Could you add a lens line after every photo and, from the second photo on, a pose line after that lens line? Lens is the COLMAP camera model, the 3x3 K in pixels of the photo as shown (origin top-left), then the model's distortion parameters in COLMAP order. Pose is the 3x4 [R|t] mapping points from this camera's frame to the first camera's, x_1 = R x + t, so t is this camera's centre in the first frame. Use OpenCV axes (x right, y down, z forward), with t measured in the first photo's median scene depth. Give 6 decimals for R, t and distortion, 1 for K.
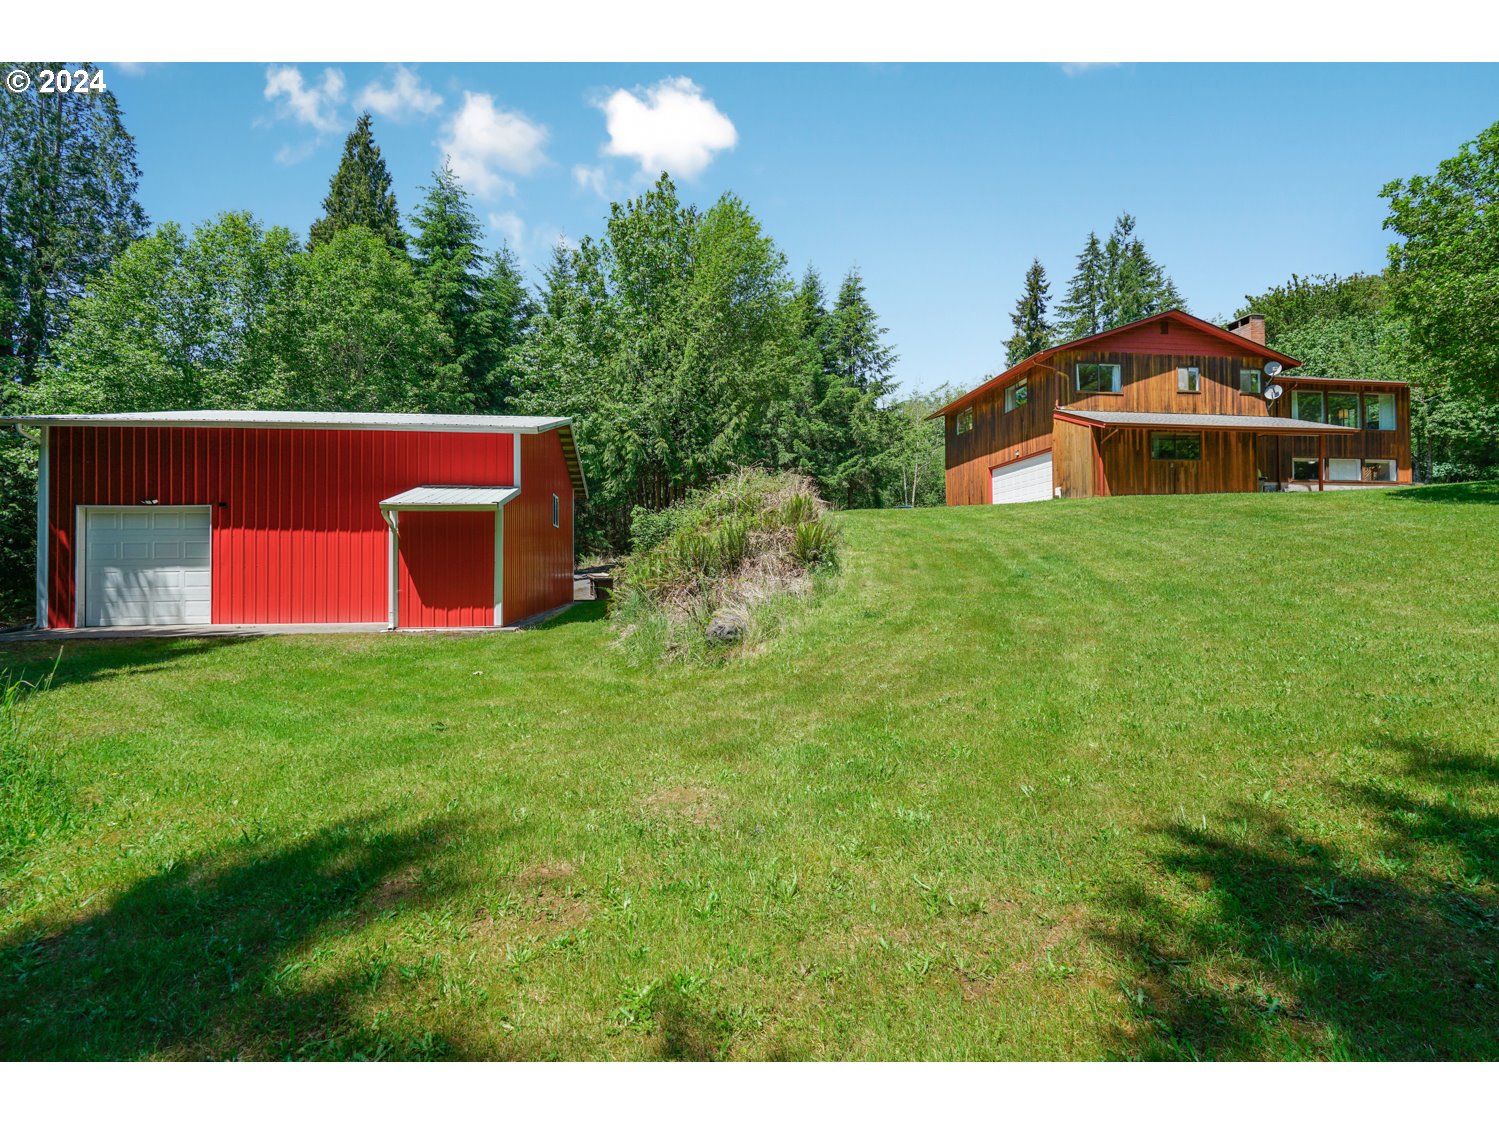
lens RADIAL K [[681.1, 0, 746.3], [0, 681.1, 557.0], [0, 0, 1]] dist [-0.017282, 0.004943]
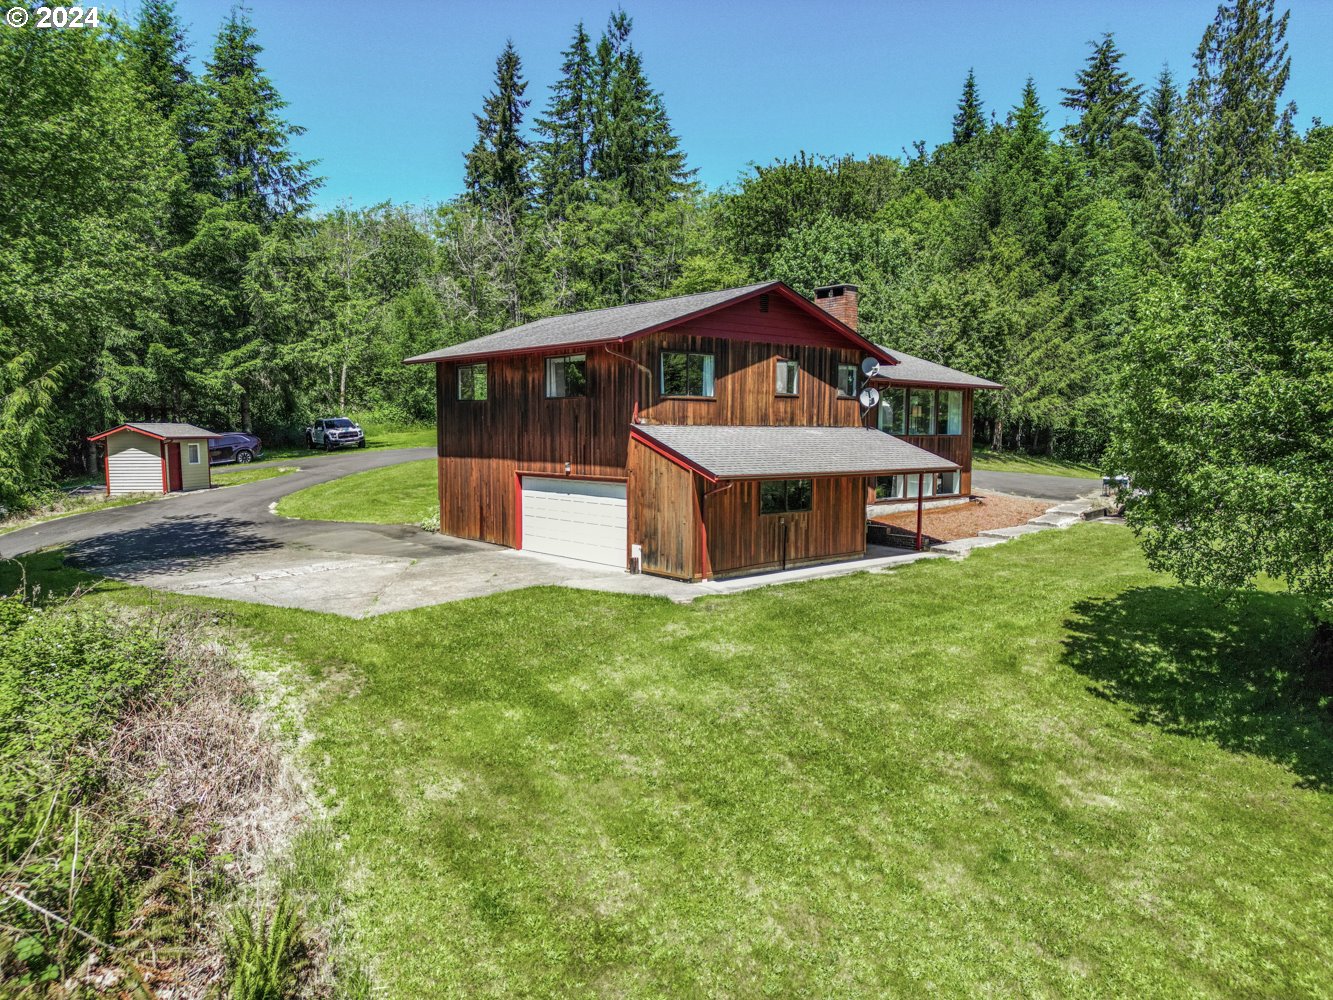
lens RADIAL K [[922.0, 0, 670.2], [0, 922.0, 501.4], [0, 0, 1]] dist [0.021616, -0.006456]
pose [[0.823947, -0.036934, 0.565463, -0.002745], [-0.020014, 0.995354, 0.094176, -0.041190], [-0.566314, -0.088913, 0.819380, 0.046056]]
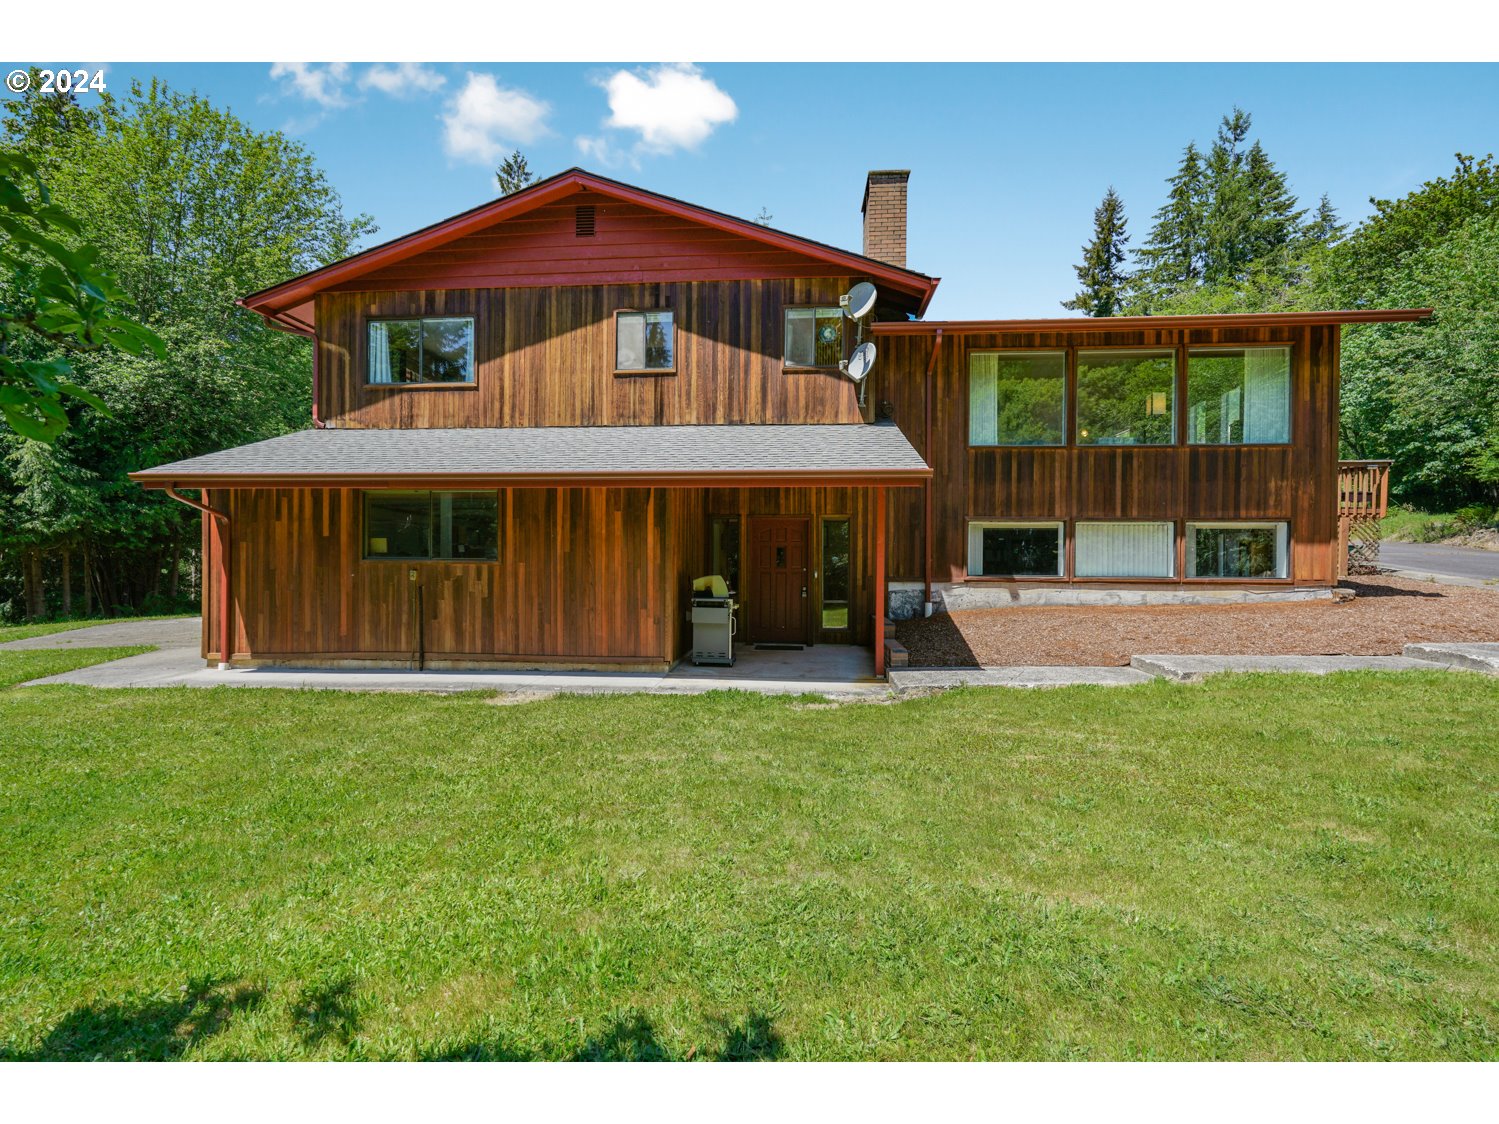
lens RADIAL K [[693.2, 0, 751.3], [0, 693.2, 564.4], [0, 0, 1]] dist [-0.001992, 0.003236]
pose [[0.978810, 0.008122, -0.204608, 0.149820], [-0.003973, 0.999778, 0.020683, -0.025284], [0.204731, -0.019432, 0.978625, 0.111299]]
